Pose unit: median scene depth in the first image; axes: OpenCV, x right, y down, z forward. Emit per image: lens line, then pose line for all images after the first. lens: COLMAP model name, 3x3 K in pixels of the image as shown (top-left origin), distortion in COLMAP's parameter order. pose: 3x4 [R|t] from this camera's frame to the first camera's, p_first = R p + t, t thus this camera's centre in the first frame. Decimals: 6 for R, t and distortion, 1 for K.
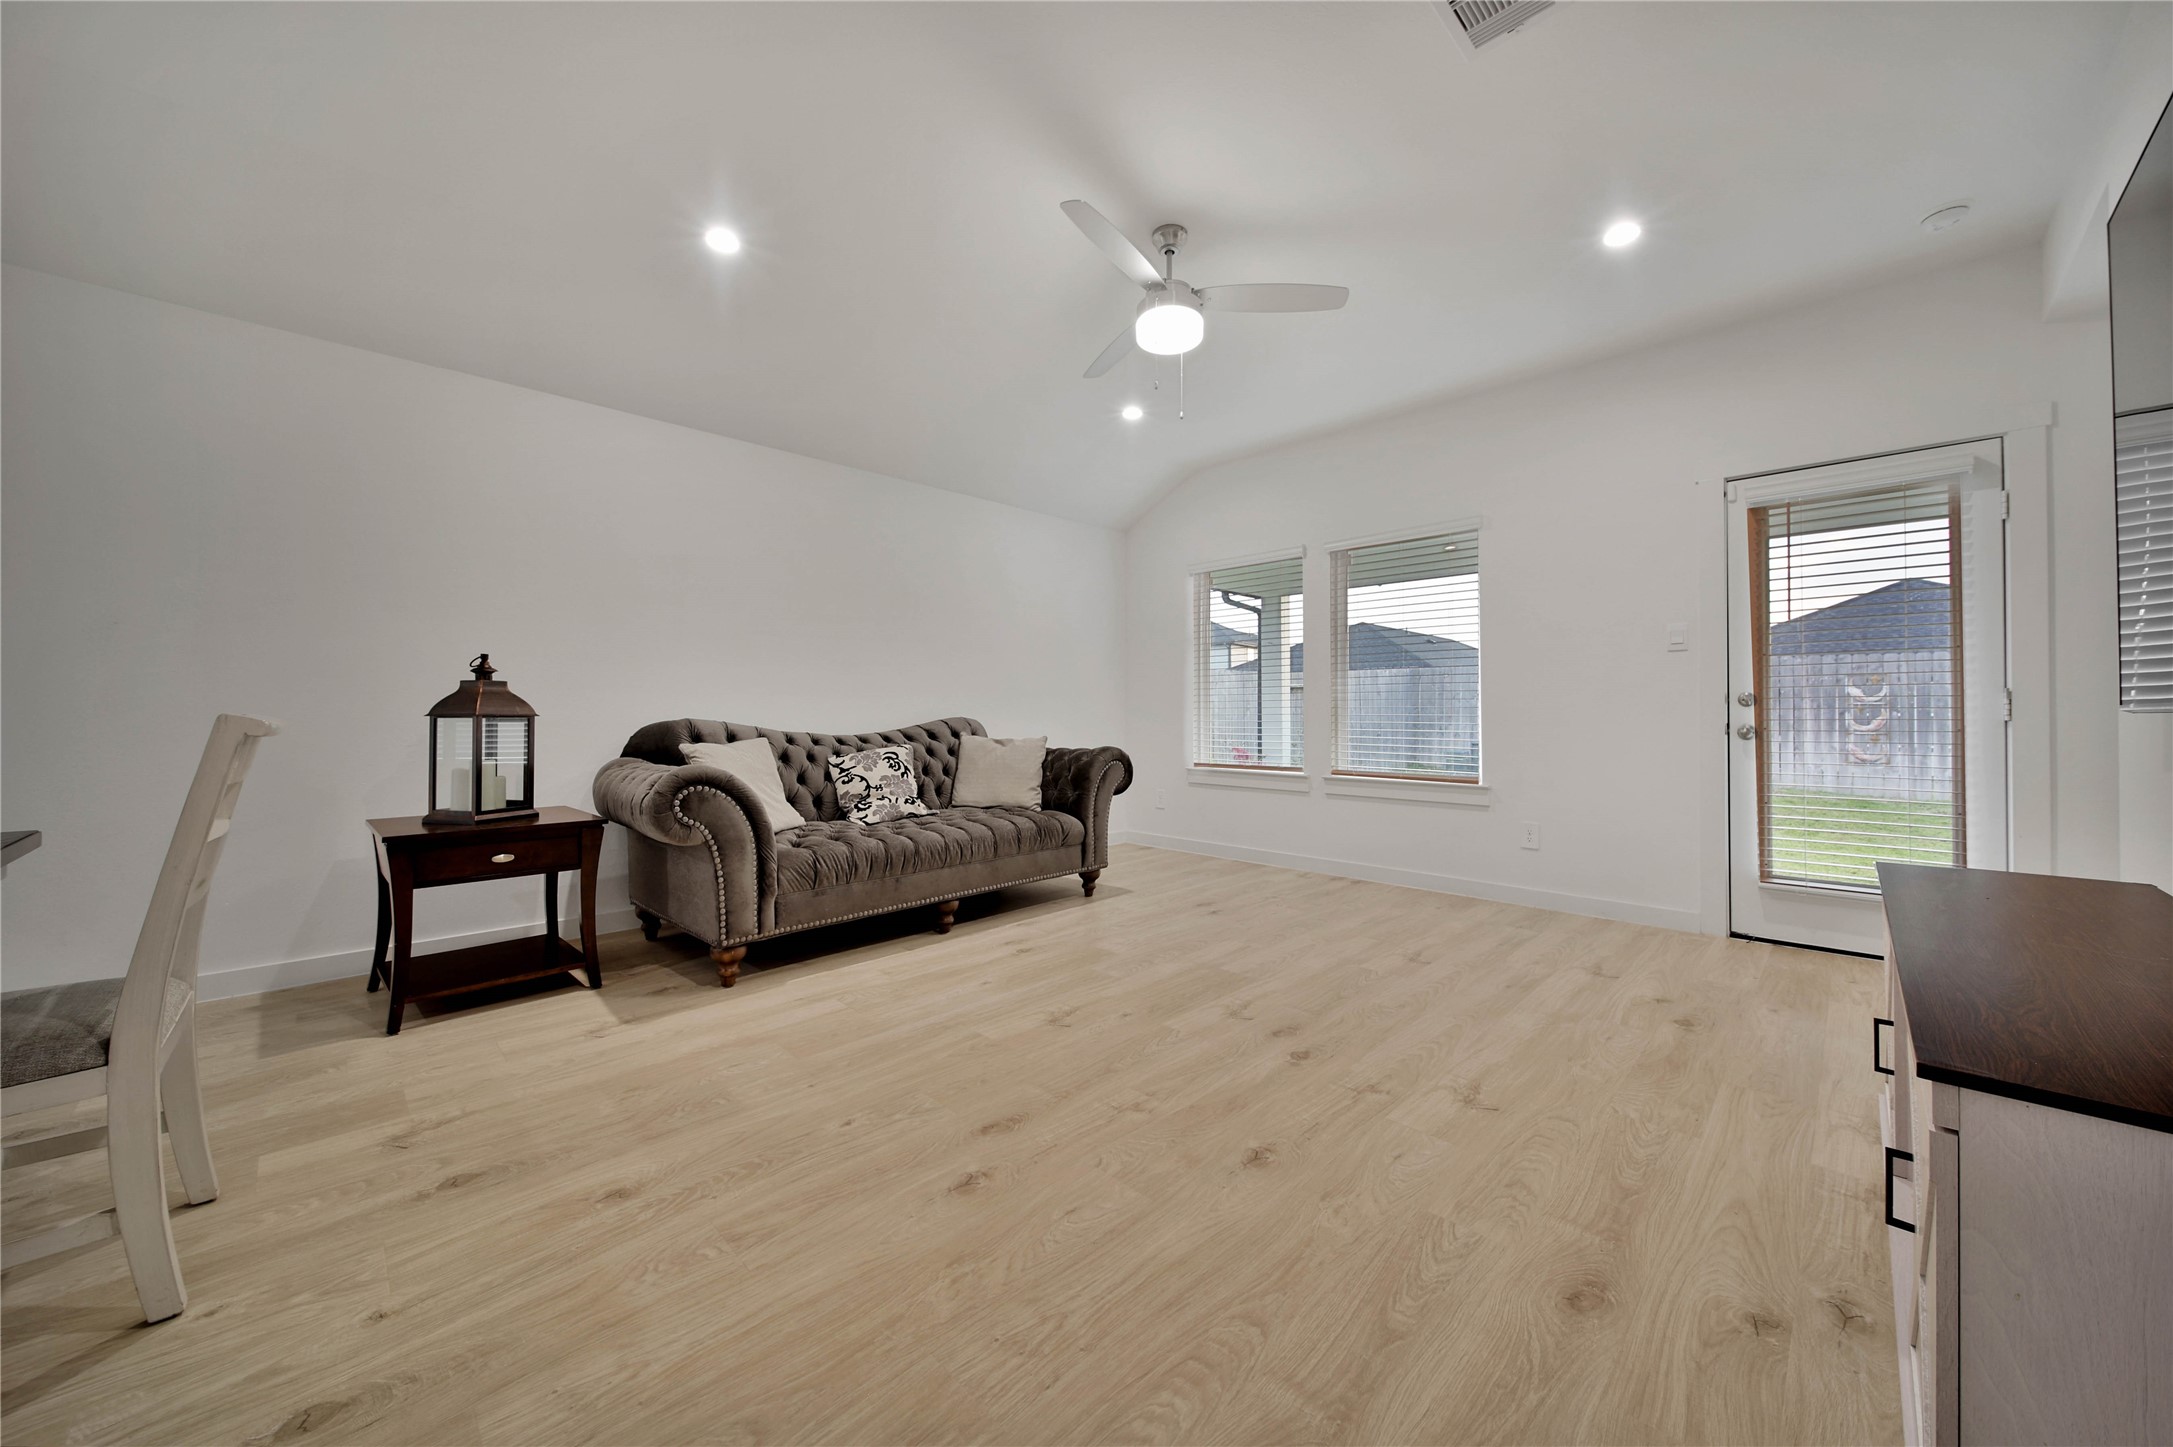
lens RADIAL K [[774.5, 0, 1077.9], [0, 774.5, 706.5], [0, 0, 1]] dist [-0.001240, -0.000839]
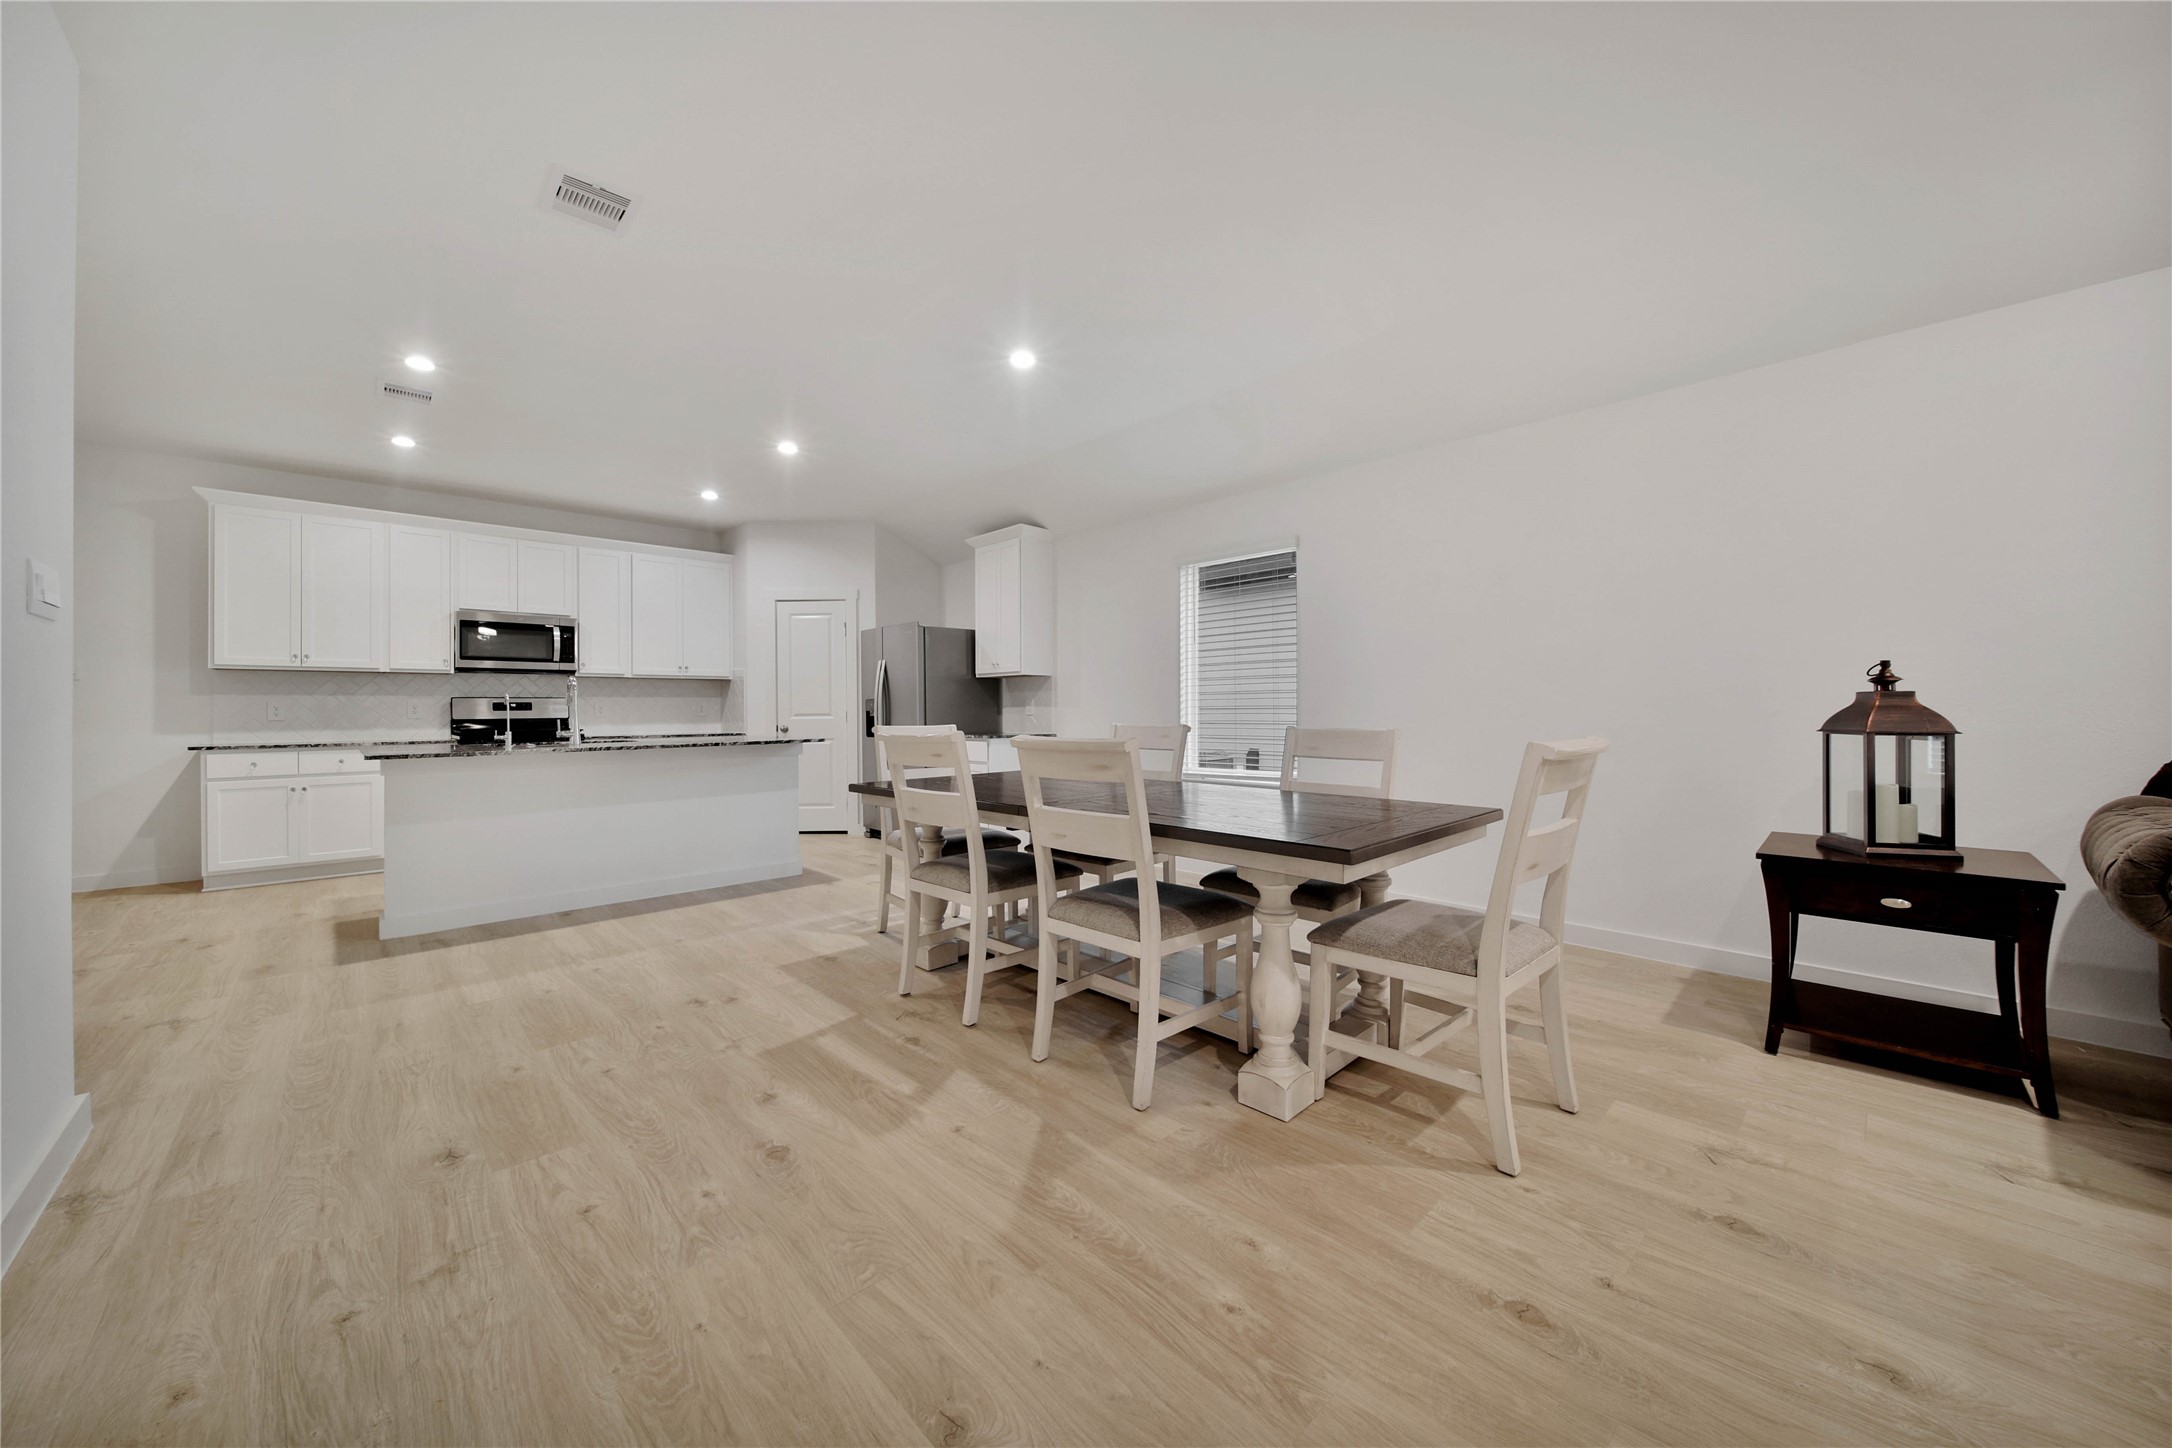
lens RADIAL K [[774.2, 0, 1094.1], [0, 774.2, 699.7], [0, 0, 1]] dist [-0.001240, -0.000839]
pose [[-0.010410, -0.013304, -0.999857, 0.116465], [0.014134, 0.999810, -0.013450, -0.028056], [0.999846, -0.014272, -0.010220, 0.132384]]
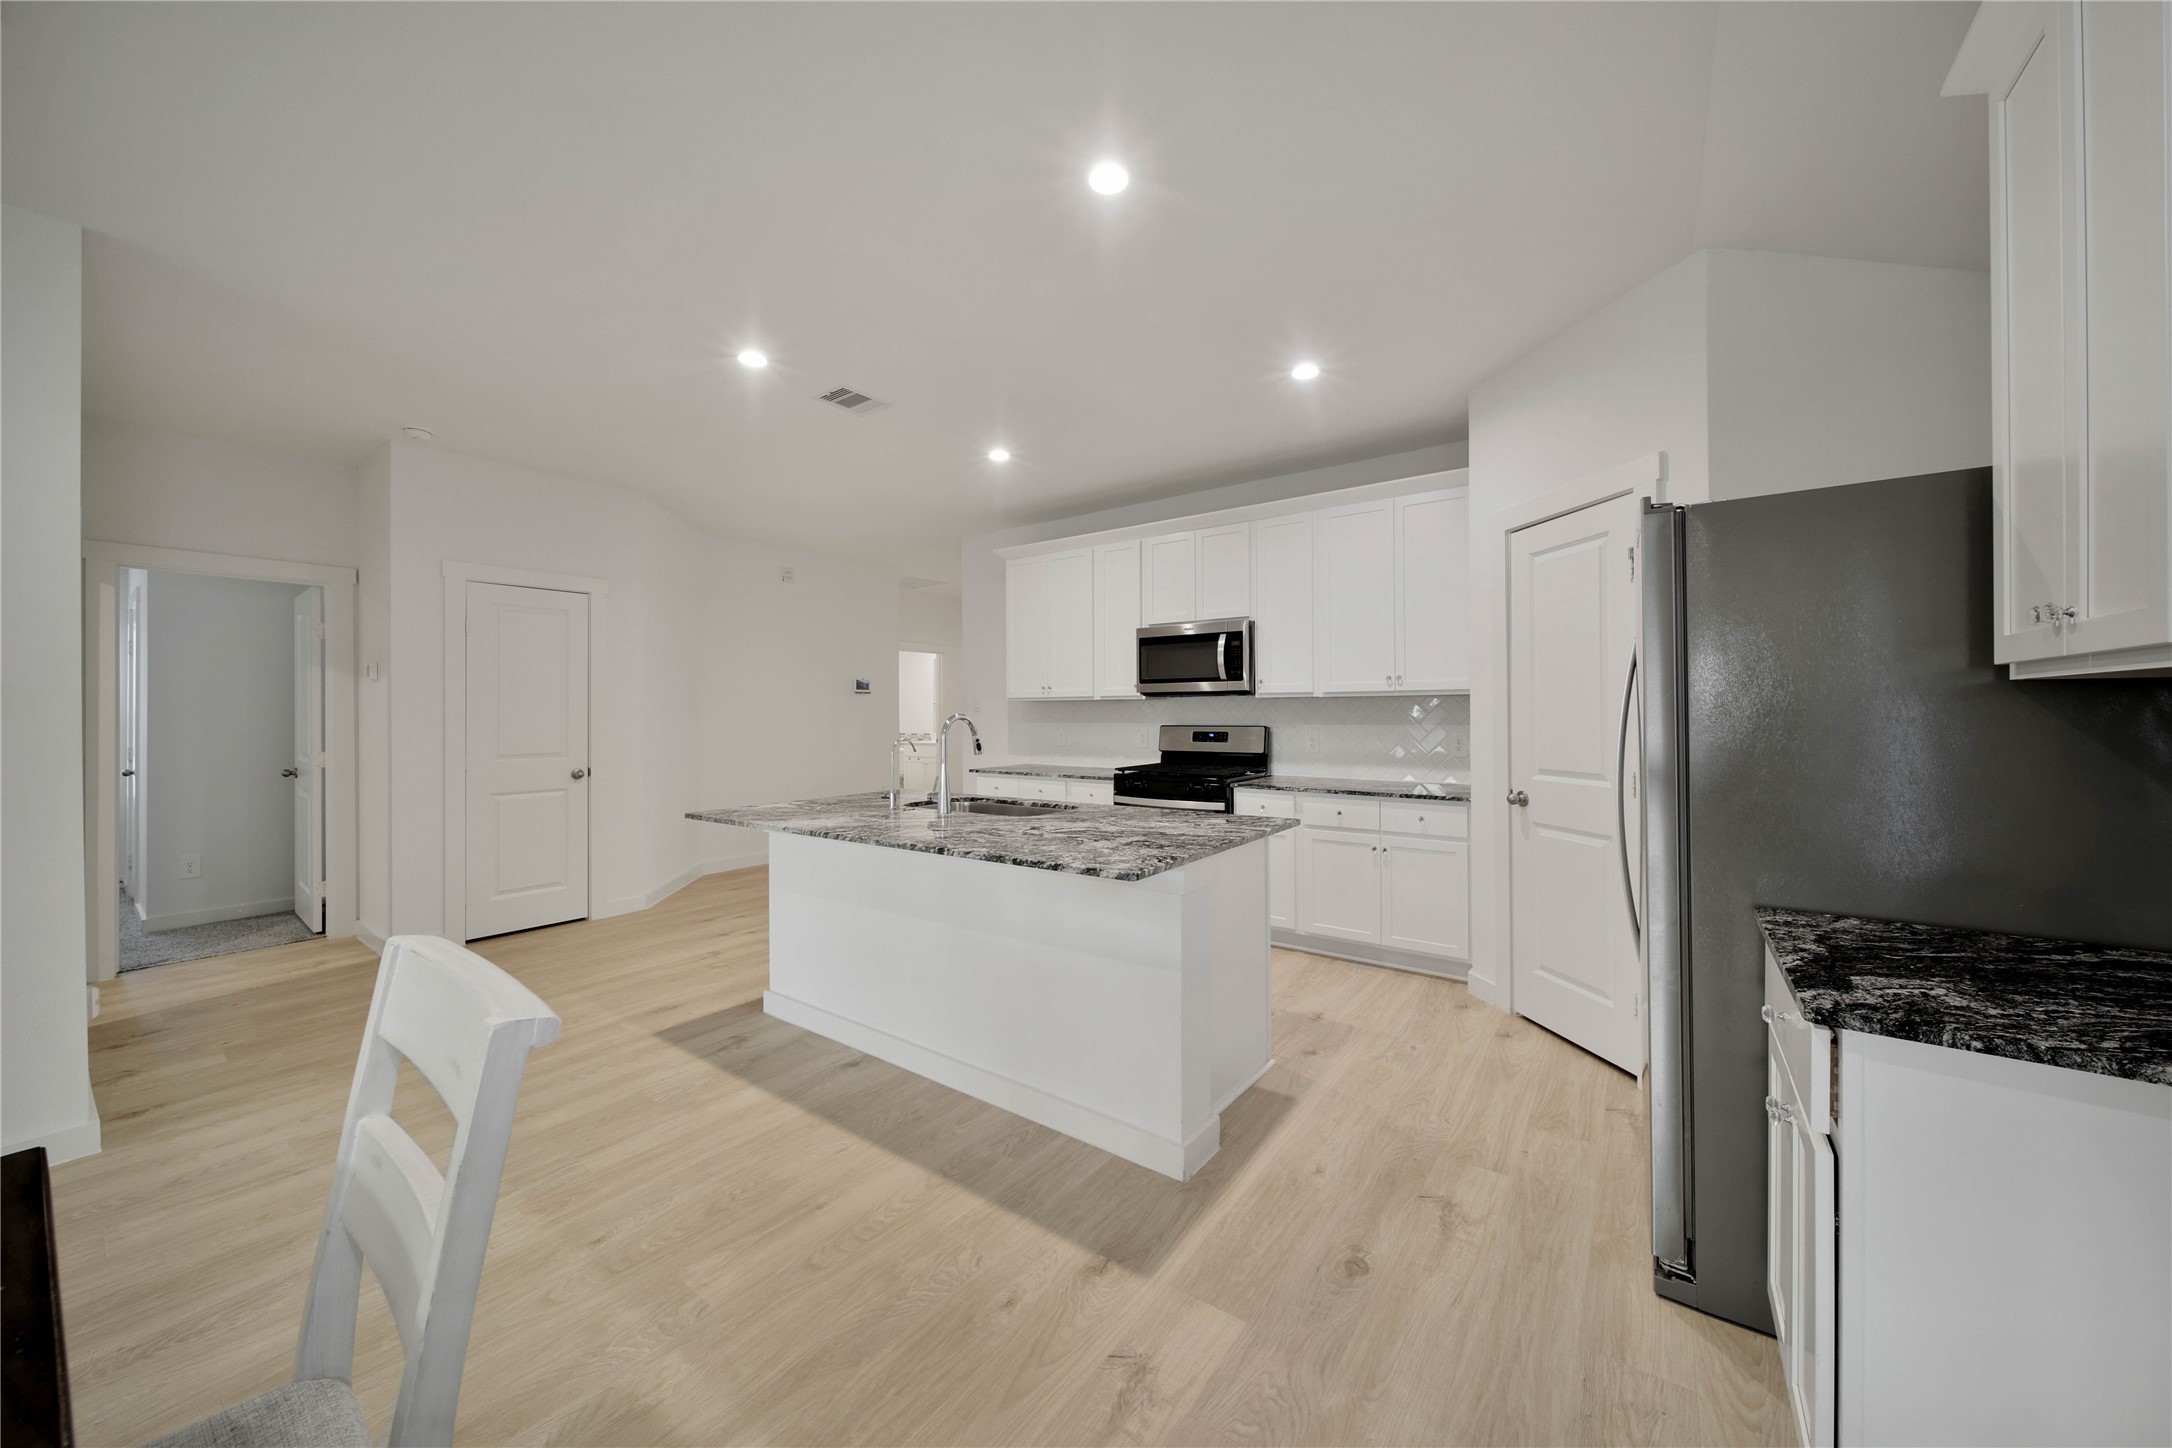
lens RADIAL K [[774.2, 0, 1085.8], [0, 774.2, 708.9], [0, 0, 1]] dist [-0.001240, -0.000839]
pose [[-0.988600, 0.002505, -0.150543, -1.573123], [0.004444, 0.999911, -0.012544, -0.108978], [0.150498, -0.013070, -0.988524, 0.154595]]
